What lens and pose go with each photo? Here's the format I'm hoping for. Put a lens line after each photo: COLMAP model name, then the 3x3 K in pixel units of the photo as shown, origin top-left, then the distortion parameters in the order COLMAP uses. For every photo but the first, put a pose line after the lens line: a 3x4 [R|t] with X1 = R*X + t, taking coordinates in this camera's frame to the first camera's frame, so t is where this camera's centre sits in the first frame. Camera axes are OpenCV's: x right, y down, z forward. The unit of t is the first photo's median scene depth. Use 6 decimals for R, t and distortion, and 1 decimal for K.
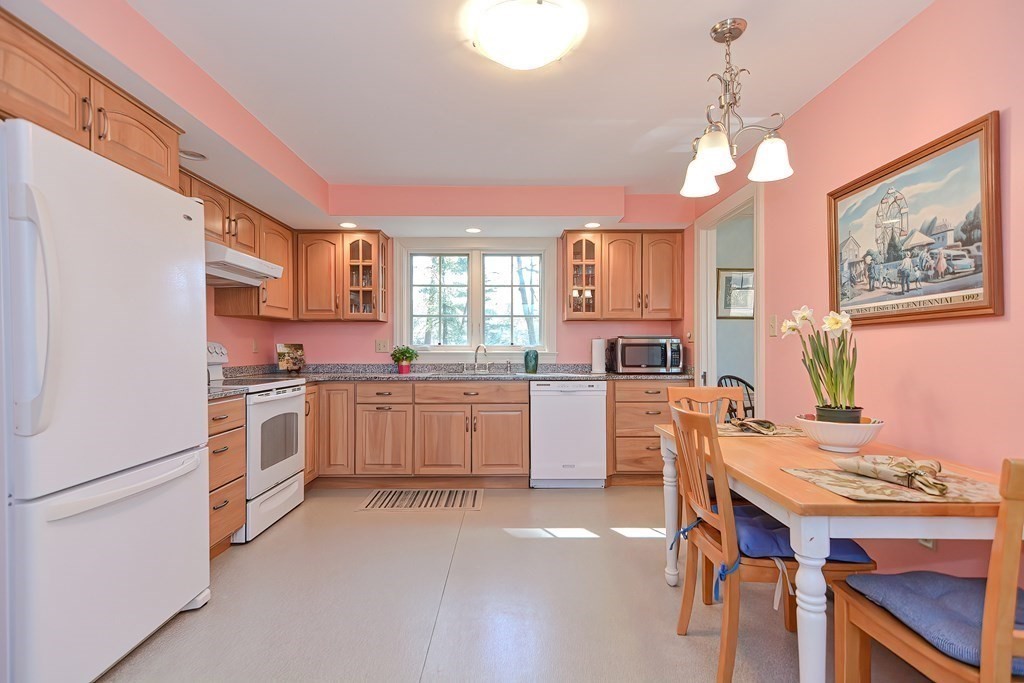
lens RADIAL K [[491.3, 0, 505.4], [0, 491.3, 349.3], [0, 0, 1]] dist [0.023624, -0.005082]
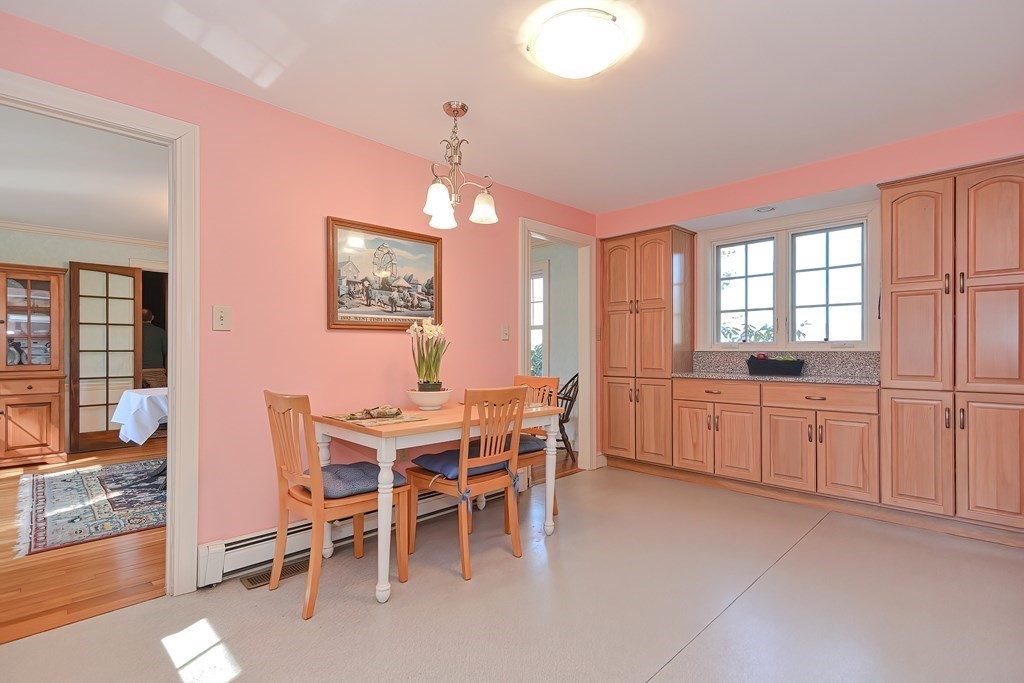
lens RADIAL K [[491.3, 0, 516.4], [0, 491.3, 345.9], [0, 0, 1]] dist [0.023624, -0.005082]
pose [[-0.715939, 0.008118, 0.698116, -0.604270], [0.002212, 0.999954, -0.009360, 0.012635], [-0.698160, -0.005156, -0.715923, 1.848156]]
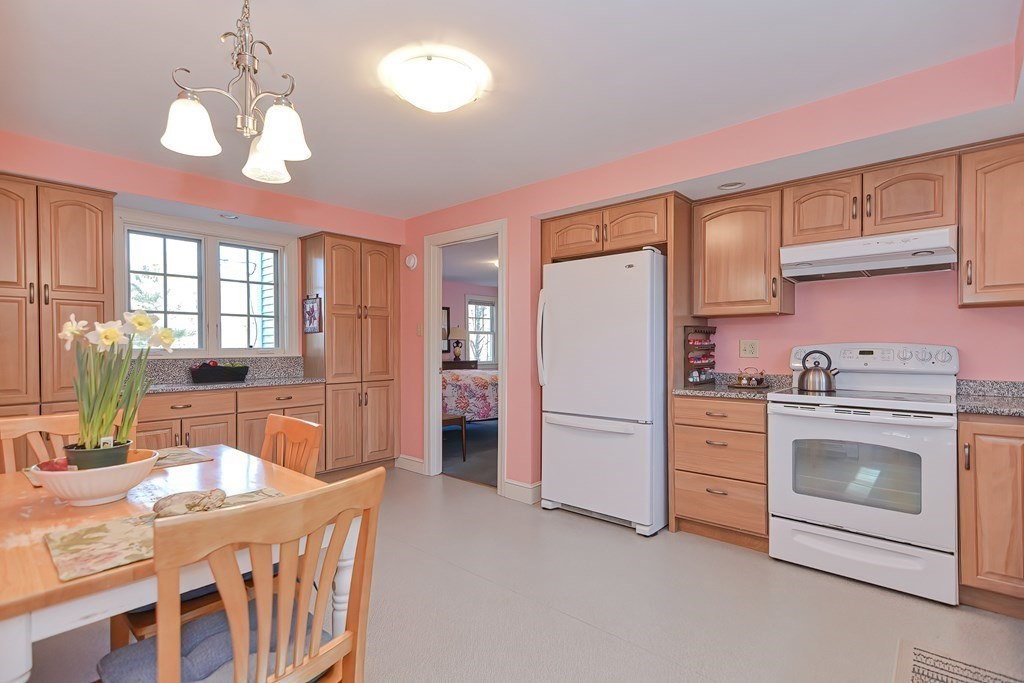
lens RADIAL K [[491.3, 0, 514.6], [0, 491.3, 345.4], [0, 0, 1]] dist [0.023624, -0.005082]
pose [[-0.651664, 0.002084, -0.758505, 0.799432], [0.002063, 0.999997, 0.000975, -0.033349], [0.758505, -0.000929, -0.651667, 1.888679]]
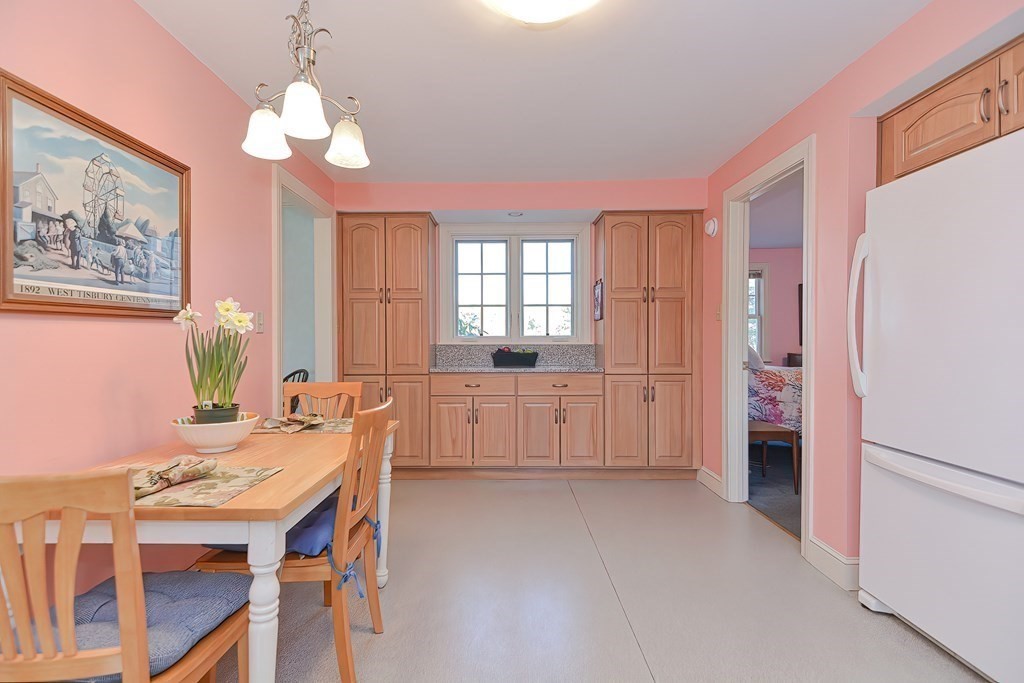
lens RADIAL K [[491.3, 0, 501.4], [0, 491.3, 338.2], [0, 0, 1]] dist [0.023624, -0.005082]
pose [[-0.999996, 0.002923, 0.000521, 0.111218], [0.002924, 0.999995, 0.001202, -0.014051], [-0.000518, 0.001204, -0.999999, 1.870121]]
